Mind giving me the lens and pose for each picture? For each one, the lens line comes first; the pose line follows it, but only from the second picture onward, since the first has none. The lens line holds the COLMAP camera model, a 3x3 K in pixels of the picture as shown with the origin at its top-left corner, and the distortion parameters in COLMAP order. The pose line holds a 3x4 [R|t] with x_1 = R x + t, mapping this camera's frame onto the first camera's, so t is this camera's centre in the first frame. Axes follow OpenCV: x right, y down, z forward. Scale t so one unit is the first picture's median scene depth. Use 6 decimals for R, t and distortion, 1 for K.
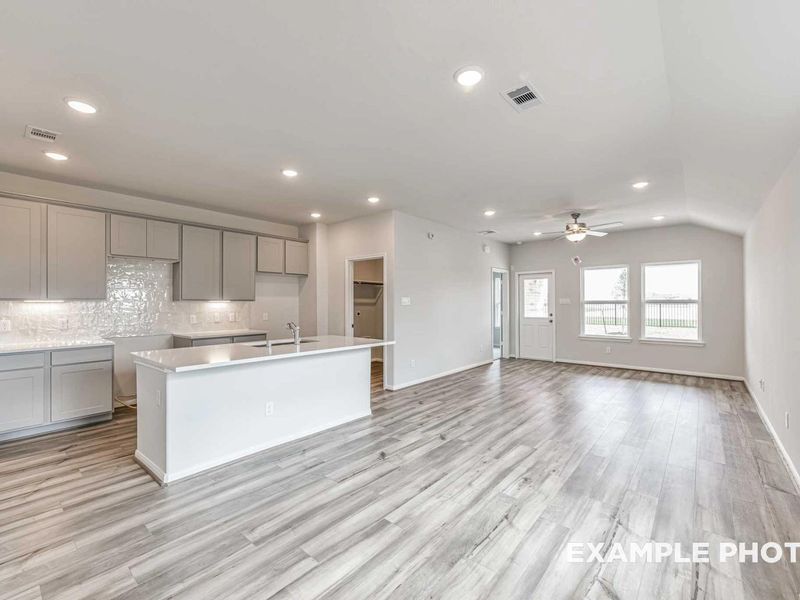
lens RADIAL K [[352.9, 0, 396.4], [0, 352.9, 302.1], [0, 0, 1]] dist [0.008306, -0.000368]
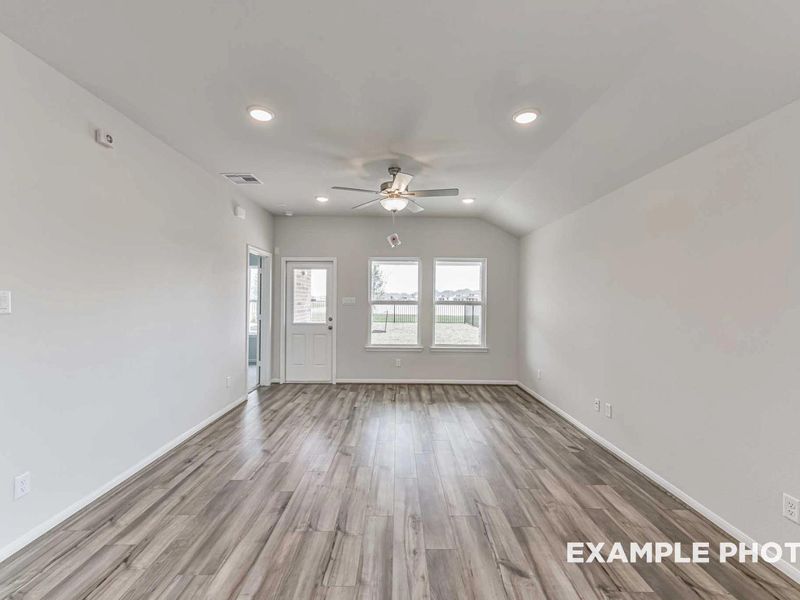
lens RADIAL K [[352.9, 0, 401.8], [0, 352.9, 300.2], [0, 0, 1]] dist [0.008306, -0.000368]
pose [[0.750372, 0.011006, 0.660924, 0.094650], [-0.015857, 0.999873, 0.001353, -0.009623], [-0.660826, -0.011495, 0.750451, 0.514775]]
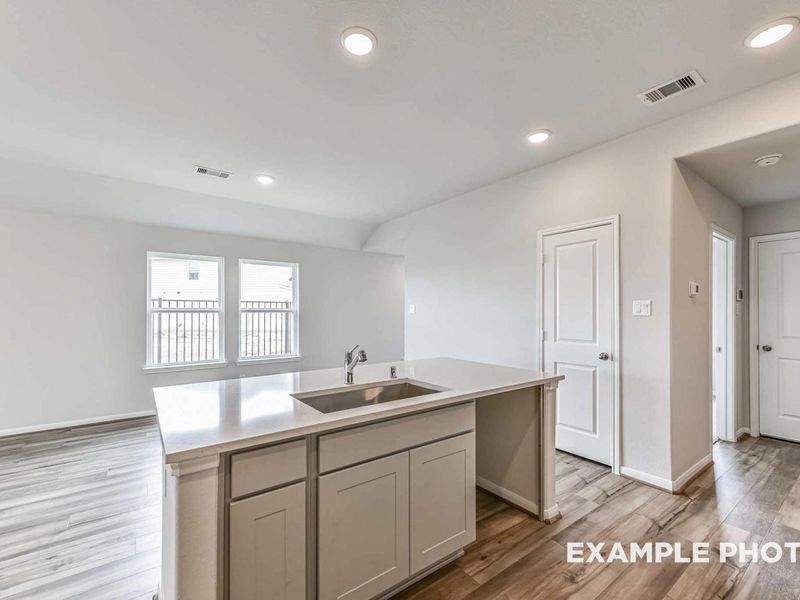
lens RADIAL K [[352.9, 0, 394.9], [0, 352.9, 311.2], [0, 0, 1]] dist [0.008306, -0.000368]
pose [[-0.975212, 0.004252, 0.221233, -0.313099], [0.002355, 0.999958, -0.008839, 0.007558], [-0.221261, -0.008099, -0.975181, 1.004920]]
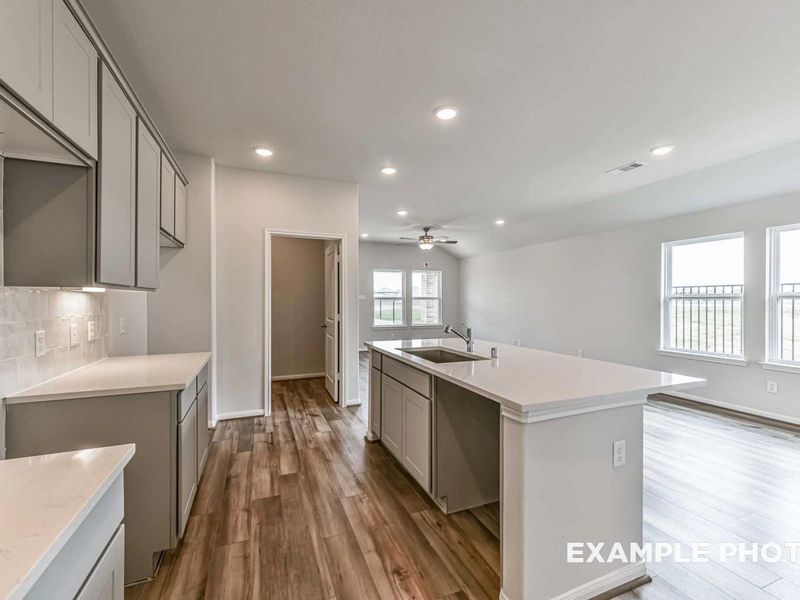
lens RADIAL K [[352.9, 0, 397.8], [0, 352.9, 297.7], [0, 0, 1]] dist [0.008306, -0.000368]
pose [[0.461385, 0.008060, 0.887164, -0.669087], [-0.004796, 0.999967, -0.006590, 0.007466], [-0.887187, -0.001215, 0.461408, 0.520334]]
